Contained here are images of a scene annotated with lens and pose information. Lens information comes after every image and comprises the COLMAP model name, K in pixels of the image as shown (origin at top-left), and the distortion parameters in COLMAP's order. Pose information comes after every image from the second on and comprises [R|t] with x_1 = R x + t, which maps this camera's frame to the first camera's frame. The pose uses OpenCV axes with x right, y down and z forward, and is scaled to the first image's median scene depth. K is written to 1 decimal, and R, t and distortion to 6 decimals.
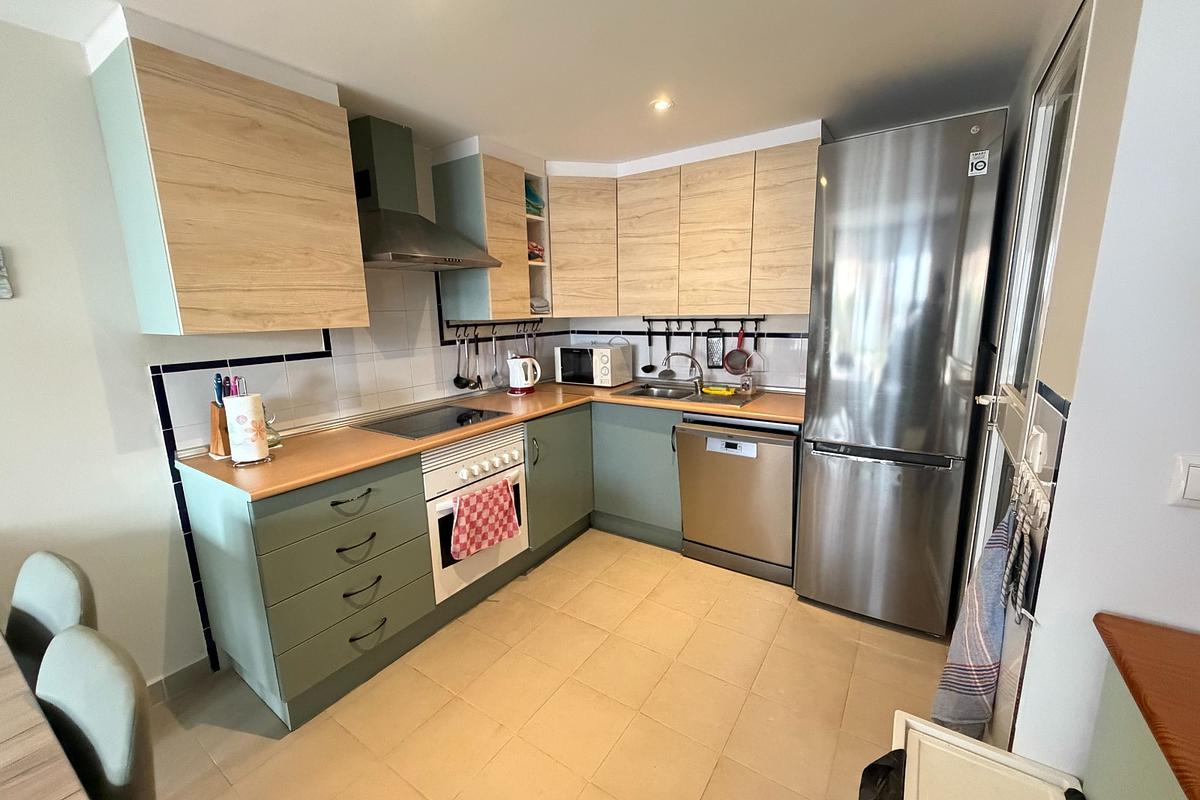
lens RADIAL K [[489.7, 0, 605.3], [0, 489.7, 399.7], [0, 0, 1]] dist [0.002310, 0.001519]
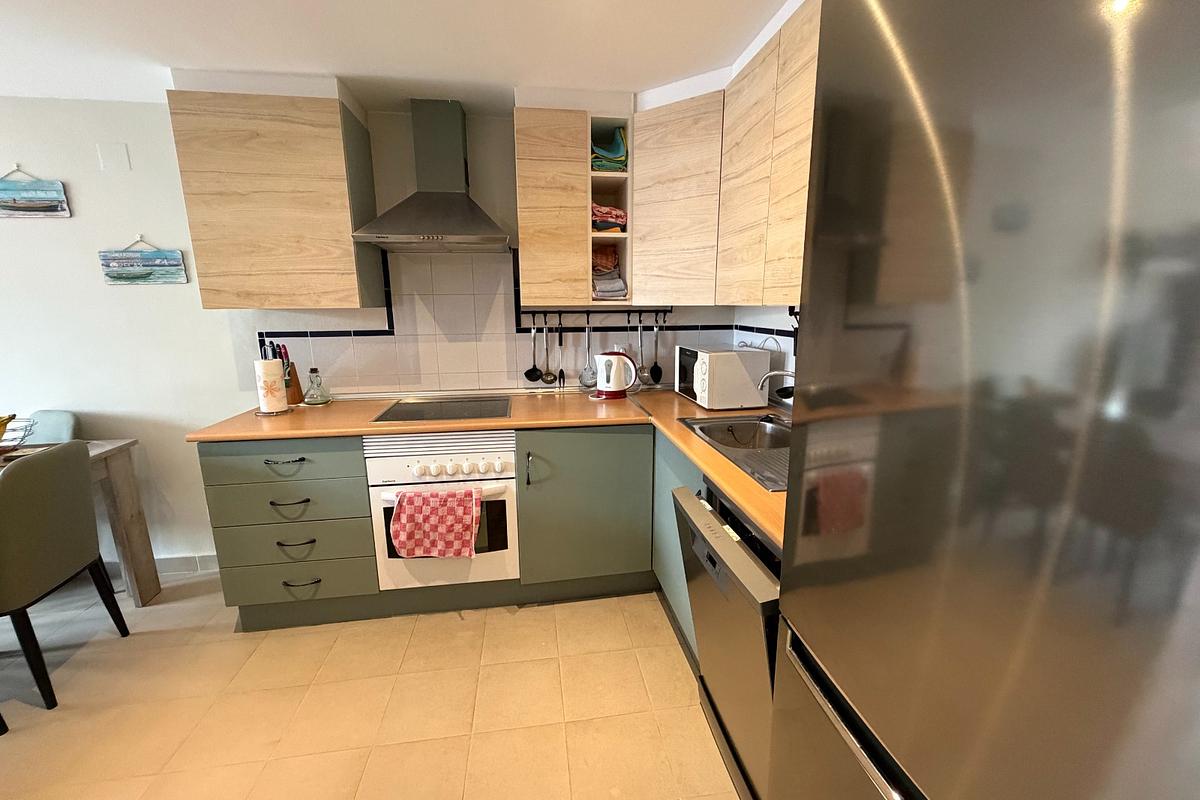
lens RADIAL K [[489.7, 0, 598.3], [0, 489.7, 401.2], [0, 0, 1]] dist [0.002310, 0.001519]
pose [[0.656707, 0.162856, -0.736352, 0.488900], [-0.146093, 0.985381, 0.087641, -0.088633], [0.739860, 0.050022, 0.670899, 0.507582]]
